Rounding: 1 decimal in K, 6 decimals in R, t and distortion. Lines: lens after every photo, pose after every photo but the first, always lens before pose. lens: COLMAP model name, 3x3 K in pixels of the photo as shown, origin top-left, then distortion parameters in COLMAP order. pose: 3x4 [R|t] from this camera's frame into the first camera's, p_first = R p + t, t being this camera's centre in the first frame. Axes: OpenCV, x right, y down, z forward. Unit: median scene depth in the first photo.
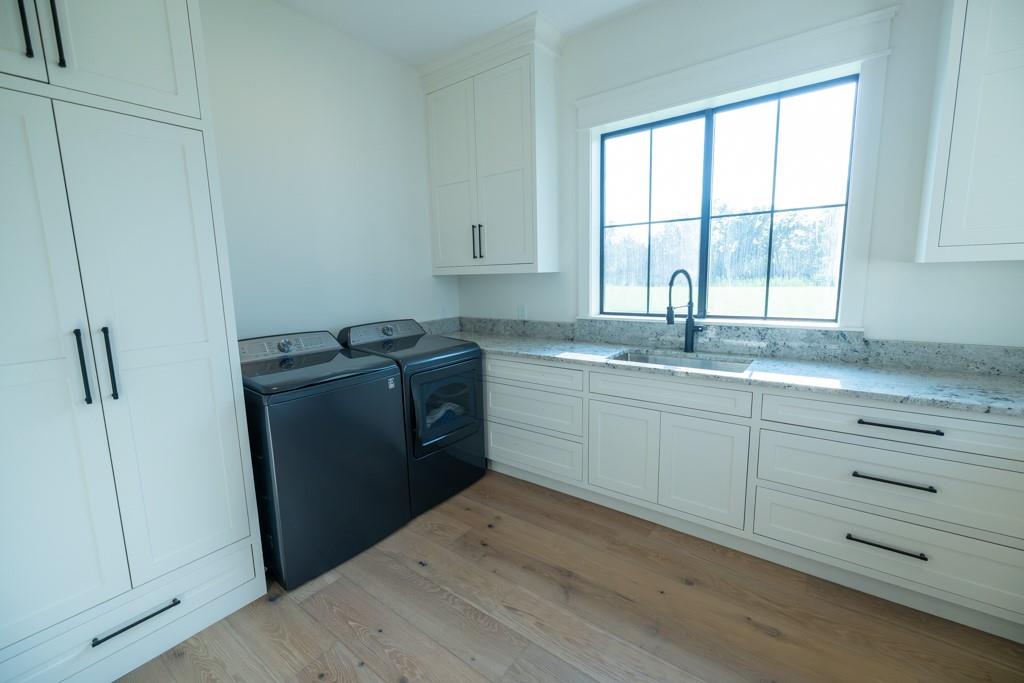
lens RADIAL K [[432.2, 0, 509.1], [0, 432.2, 338.0], [0, 0, 1]] dist [0.000582, 0.000266]
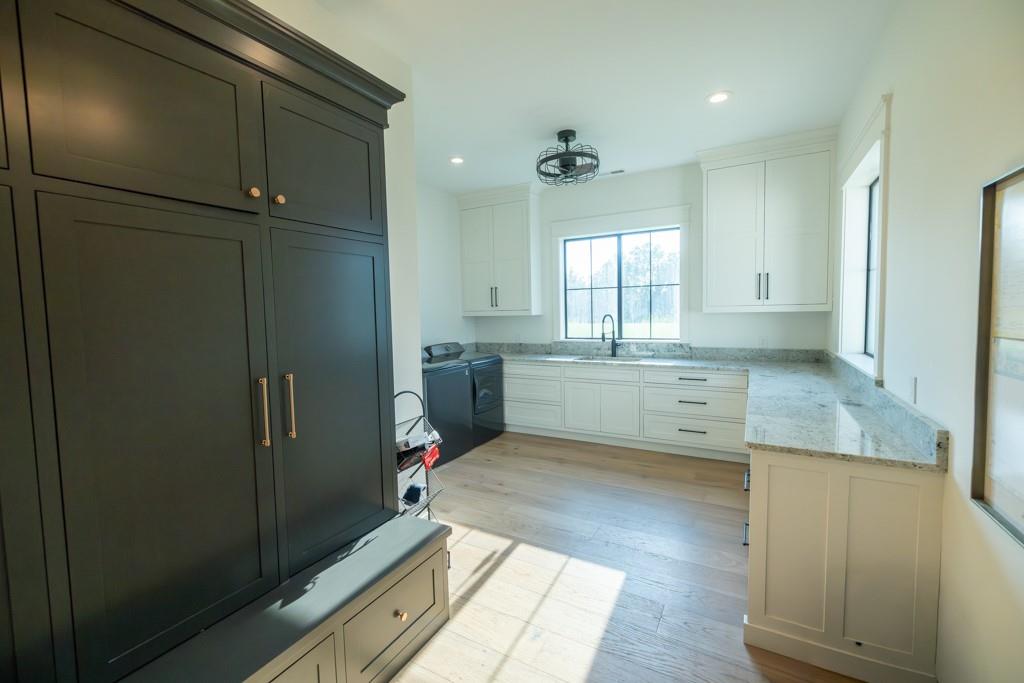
lens RADIAL K [[432.2, 0, 509.7], [0, 432.2, 341.5], [0, 0, 1]] dist [0.000582, 0.000266]
pose [[0.991374, -0.006603, 0.130896, -0.272473], [0.016666, 0.996974, -0.075933, 0.095857], [-0.129998, 0.077459, 0.988484, -0.786659]]
